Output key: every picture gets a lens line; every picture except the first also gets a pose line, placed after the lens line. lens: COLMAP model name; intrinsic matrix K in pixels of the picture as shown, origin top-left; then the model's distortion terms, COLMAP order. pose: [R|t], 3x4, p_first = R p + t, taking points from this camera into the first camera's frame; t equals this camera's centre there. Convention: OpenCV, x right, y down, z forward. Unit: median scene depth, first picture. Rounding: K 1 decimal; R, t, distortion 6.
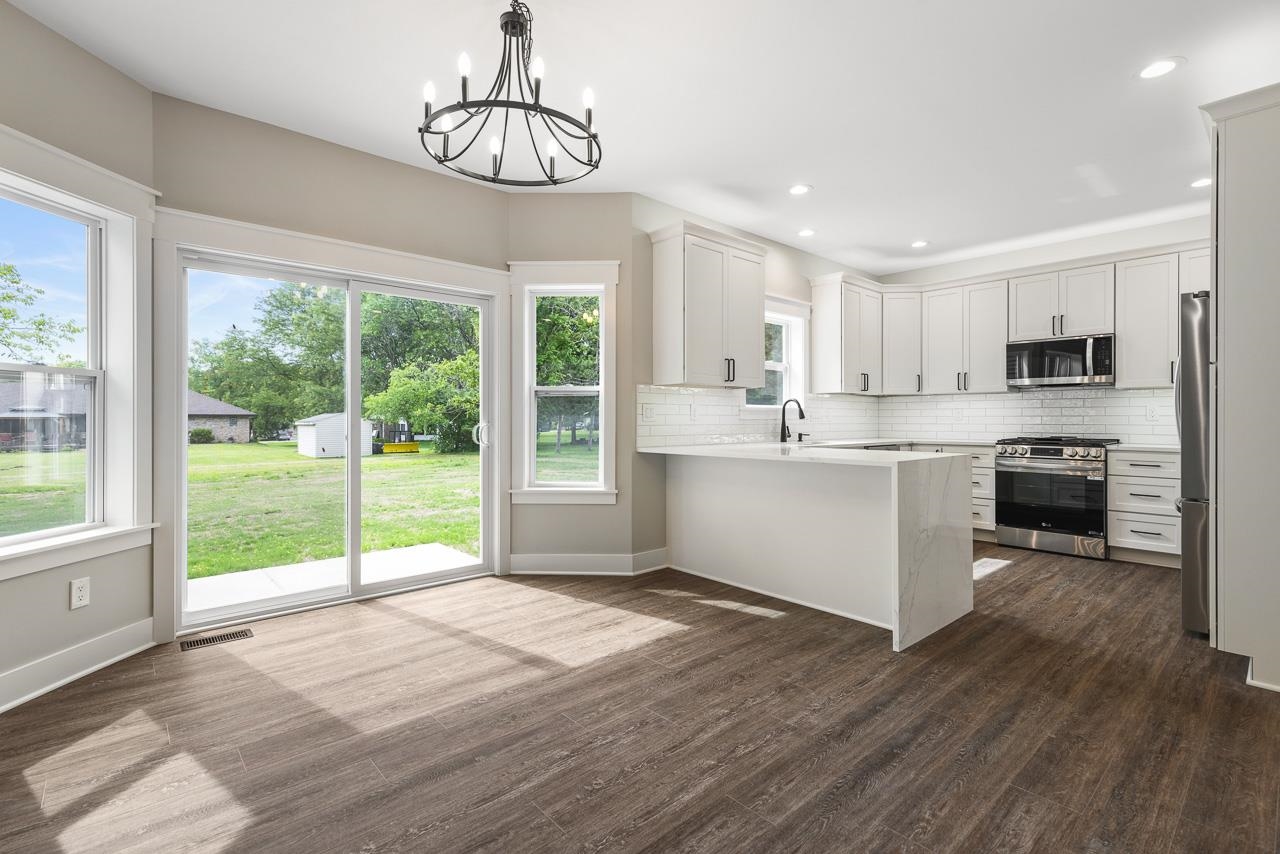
lens RADIAL K [[580.0, 0, 628.9], [0, 580.0, 414.8], [0, 0, 1]] dist [0.009585, -0.001544]
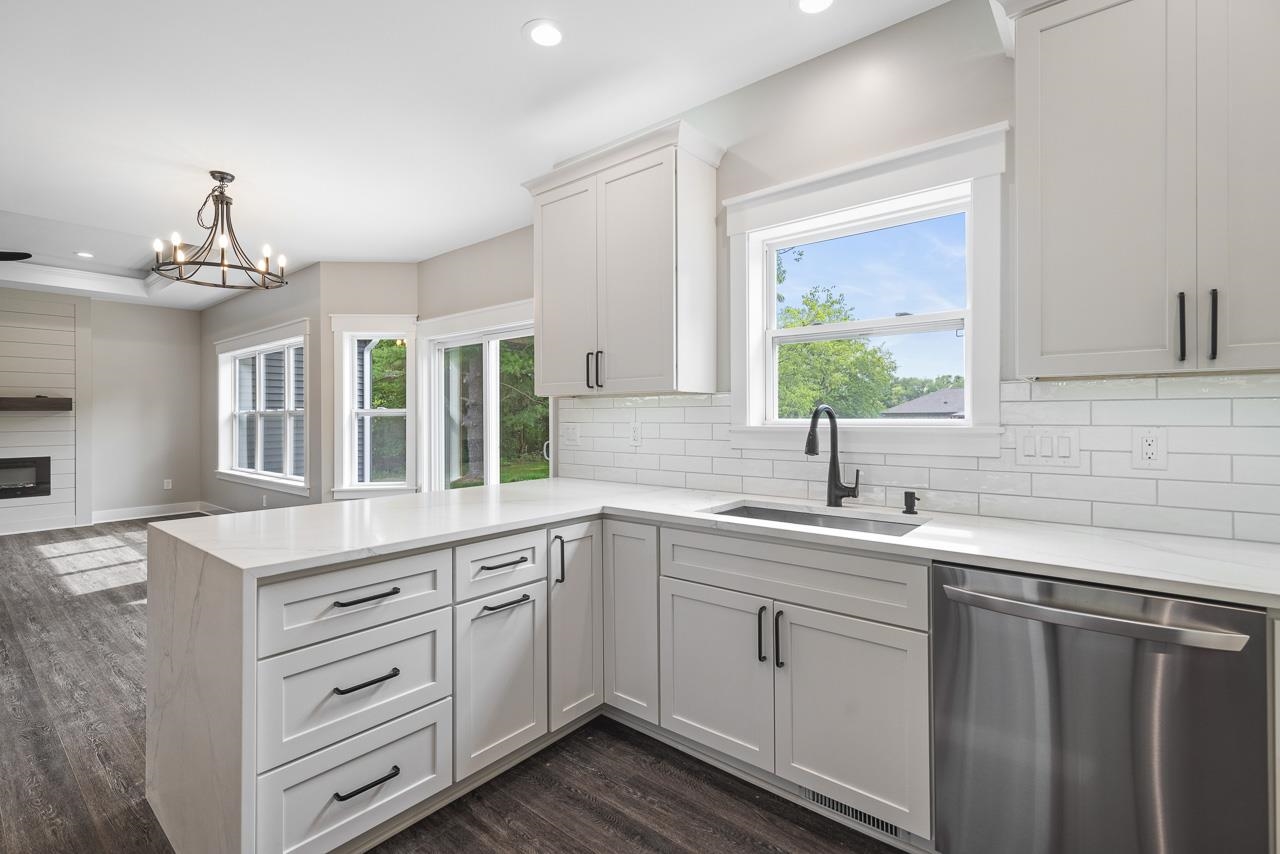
lens RADIAL K [[580.0, 0, 643.2], [0, 580.0, 414.4], [0, 0, 1]] dist [0.009585, -0.001544]
pose [[0.165874, -0.002097, -0.986145, 0.684686], [0.014113, 0.999900, 0.000247, -0.024154], [0.986046, -0.013958, 0.165887, 0.805721]]
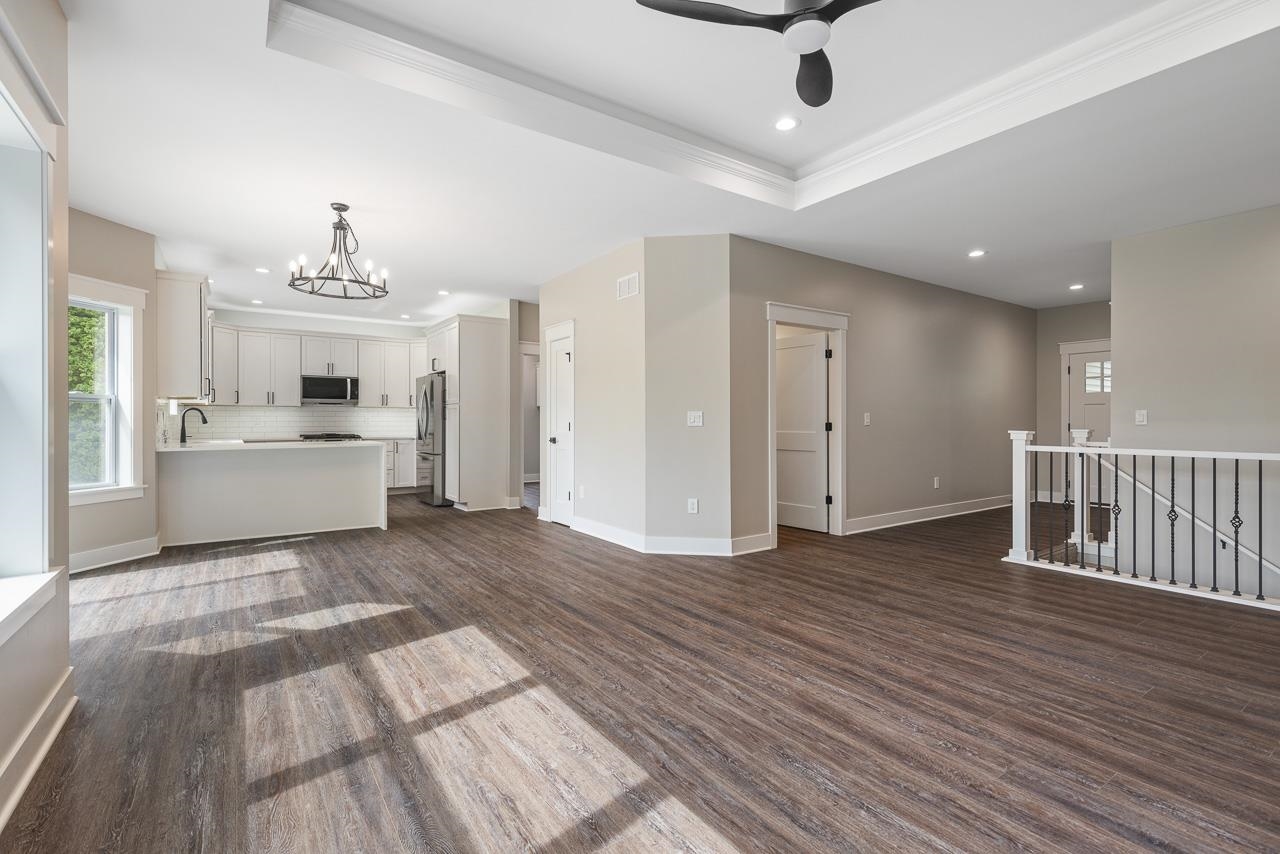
lens RADIAL K [[580.0, 0, 644.9], [0, 580.0, 415.7], [0, 0, 1]] dist [0.009585, -0.001544]
pose [[0.098508, 0.011337, 0.995072, -0.883991], [-0.005221, 0.999927, -0.010875, -0.000889], [-0.995123, -0.004124, 0.098560, -0.099041]]
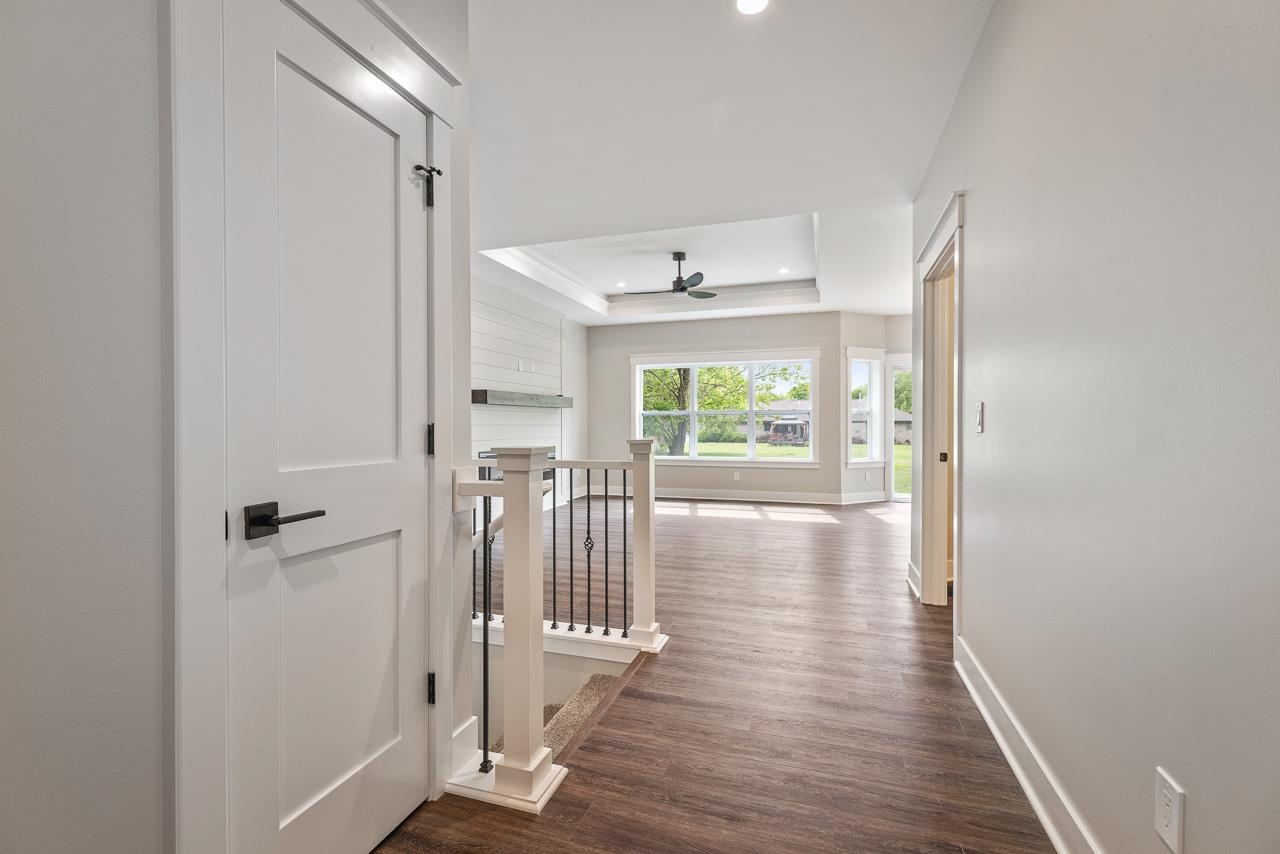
lens RADIAL K [[580.0, 0, 631.5], [0, 580.0, 426.9], [0, 0, 1]] dist [0.009585, -0.001544]
pose [[0.505763, 0.005037, -0.862658, 0.623480], [0.004808, 0.999951, 0.008658, -0.010550], [0.862659, -0.008526, 0.505714, -0.923620]]
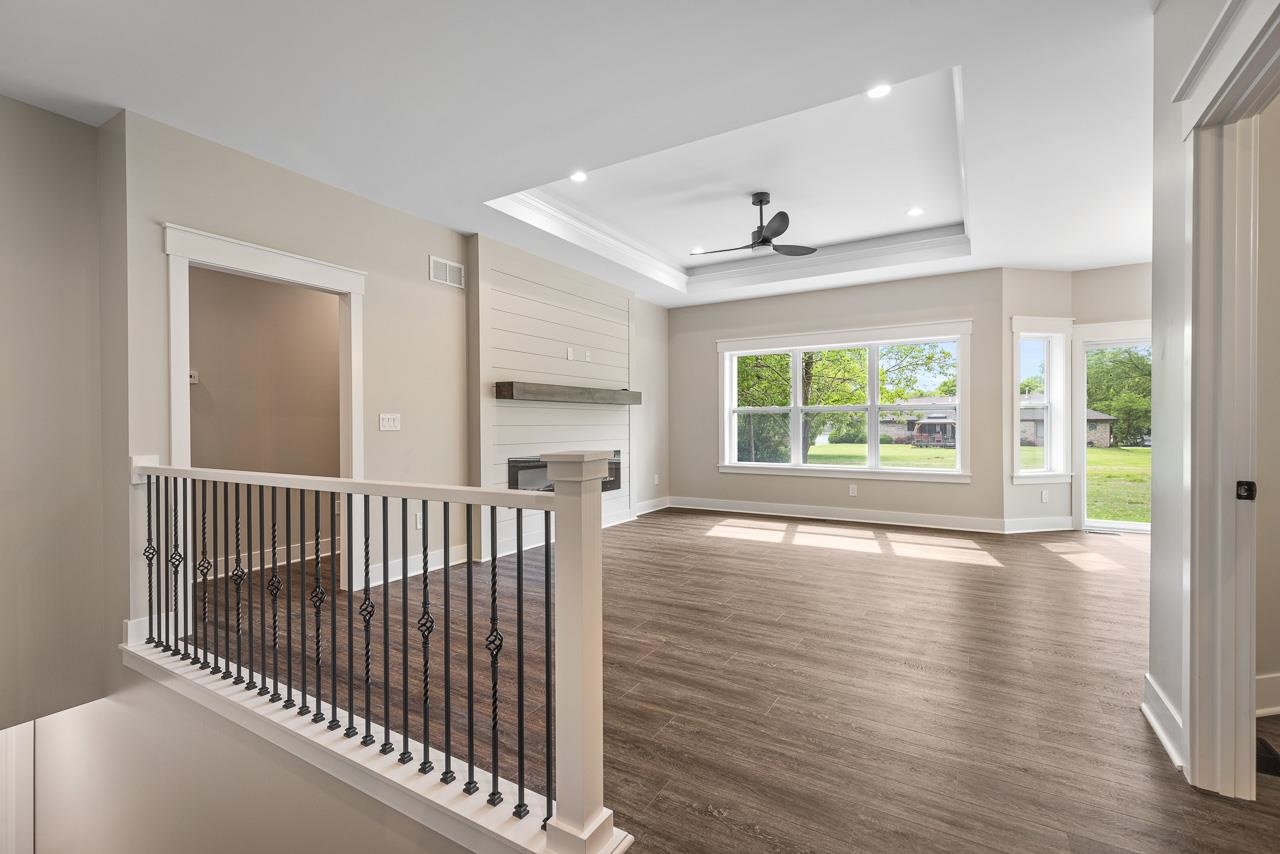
lens RADIAL K [[580.0, 0, 630.2], [0, 580.0, 427.2], [0, 0, 1]] dist [0.009585, -0.001544]
pose [[0.302603, 0.005093, -0.953103, 0.417777], [0.008189, 0.999935, 0.007943, -0.008338], [0.953081, -0.010208, 0.302542, -0.679222]]
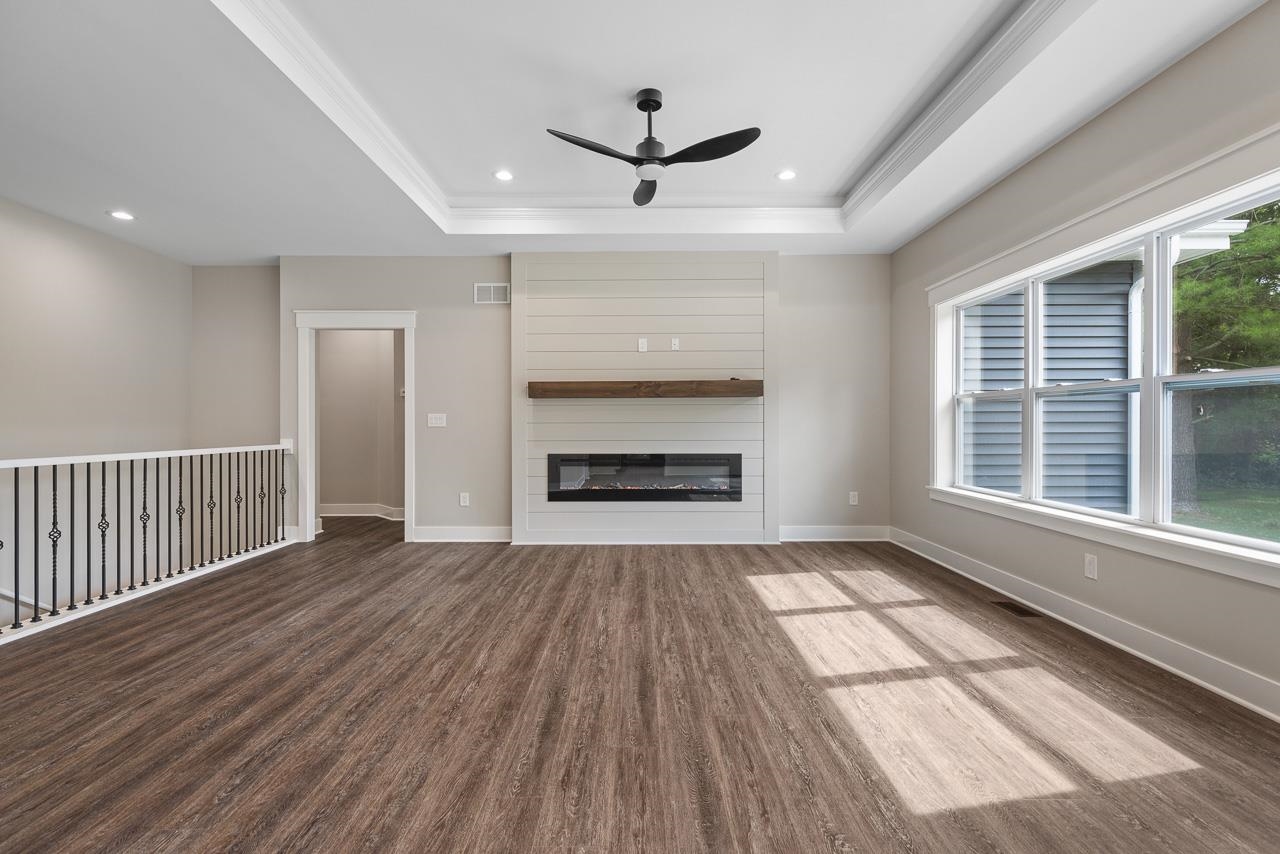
lens RADIAL K [[580.0, 0, 631.4], [0, 580.0, 420.2], [0, 0, 1]] dist [0.009585, -0.001544]
pose [[-0.662588, -0.002925, -0.748978, 0.085313], [0.006578, 0.999931, -0.009724, 0.001248], [0.748955, -0.011370, -0.662523, 0.252441]]
